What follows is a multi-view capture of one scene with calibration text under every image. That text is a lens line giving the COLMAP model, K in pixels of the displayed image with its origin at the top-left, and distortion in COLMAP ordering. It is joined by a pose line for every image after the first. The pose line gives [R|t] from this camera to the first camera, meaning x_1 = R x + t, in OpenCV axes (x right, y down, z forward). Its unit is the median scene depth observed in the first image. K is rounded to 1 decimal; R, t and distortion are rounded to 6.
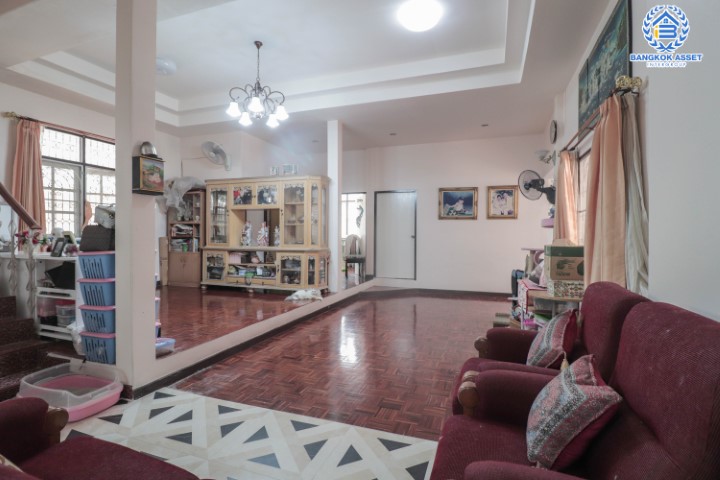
lens RADIAL K [[349.2, 0, 361.1], [0, 349.2, 236.0], [0, 0, 1]] dist [0.000886, 0.000039]
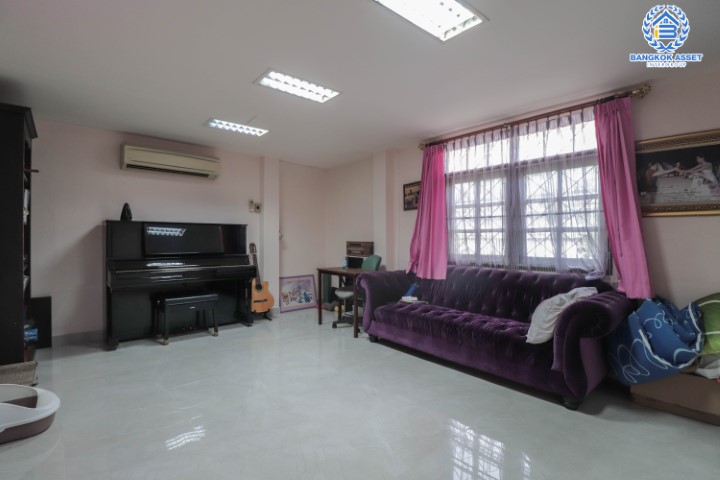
lens RADIAL K [[349.2, 0, 359.8], [0, 349.2, 239.0], [0, 0, 1]] dist [0.000886, 0.000039]
pose [[-0.490285, -0.006772, -0.871536, 0.049959], [-0.001674, 0.999975, -0.006829, -0.040497], [0.871561, -0.001889, -0.490284, 1.116512]]
